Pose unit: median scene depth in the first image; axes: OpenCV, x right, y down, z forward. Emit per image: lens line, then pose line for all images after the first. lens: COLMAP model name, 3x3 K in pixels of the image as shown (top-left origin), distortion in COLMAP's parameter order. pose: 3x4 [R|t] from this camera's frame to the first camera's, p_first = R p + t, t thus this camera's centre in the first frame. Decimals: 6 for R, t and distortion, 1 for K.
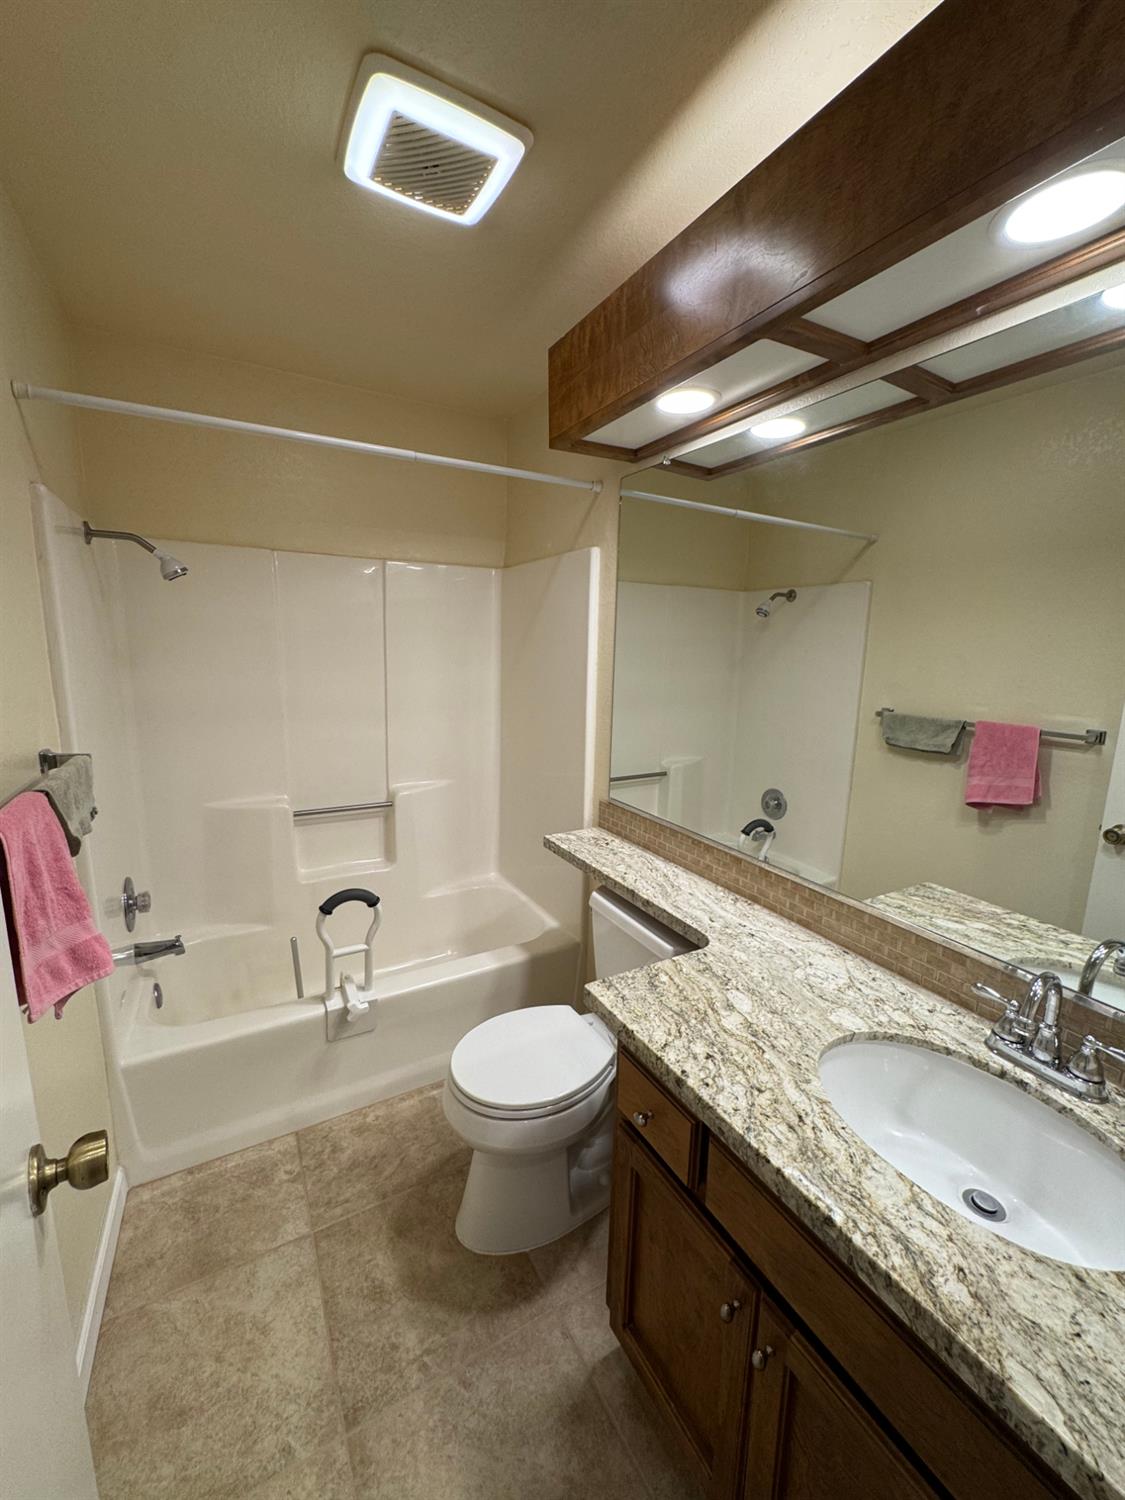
lens RADIAL K [[599.4, 0, 570.7], [0, 599.4, 742.8], [0, 0, 1]] dist [-0.002928, 0.000925]
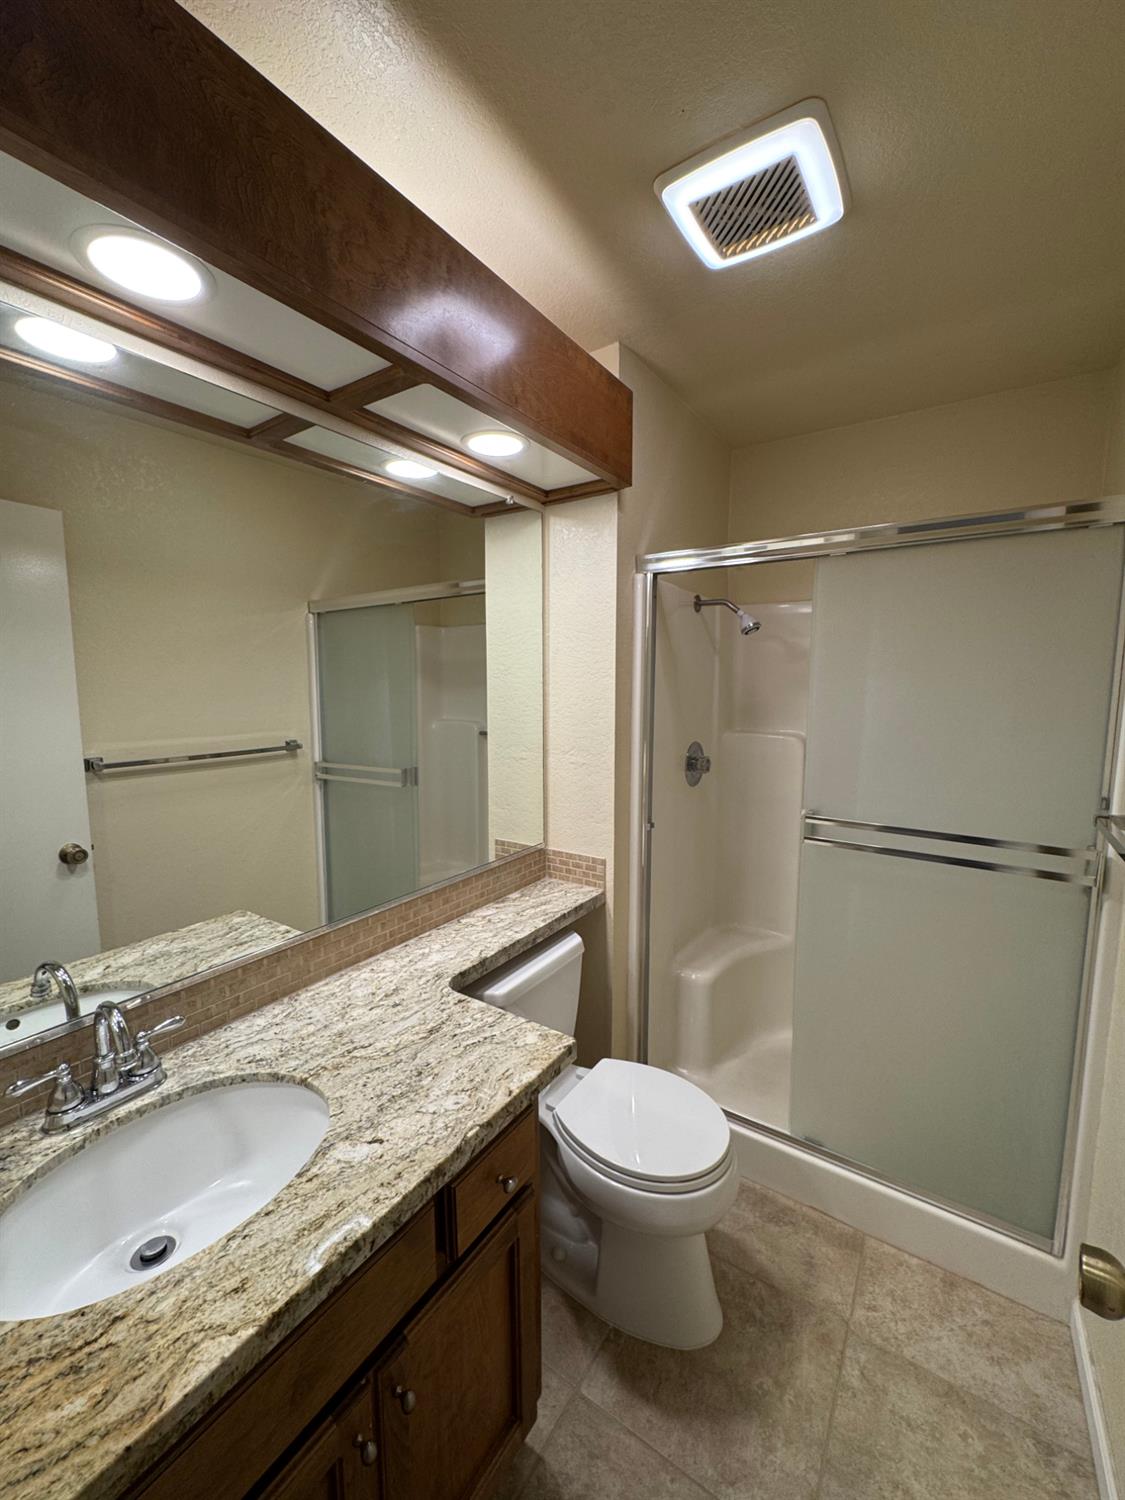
lens RADIAL K [[599.4, 0, 570.8], [0, 599.4, 753.2], [0, 0, 1]] dist [-0.002928, 0.000925]
pose [[-0.448102, -0.130410, 0.884420, -0.585285], [0.146529, 0.965210, 0.216563, -0.183348], [-0.881892, 0.226636, -0.413403, 1.004922]]
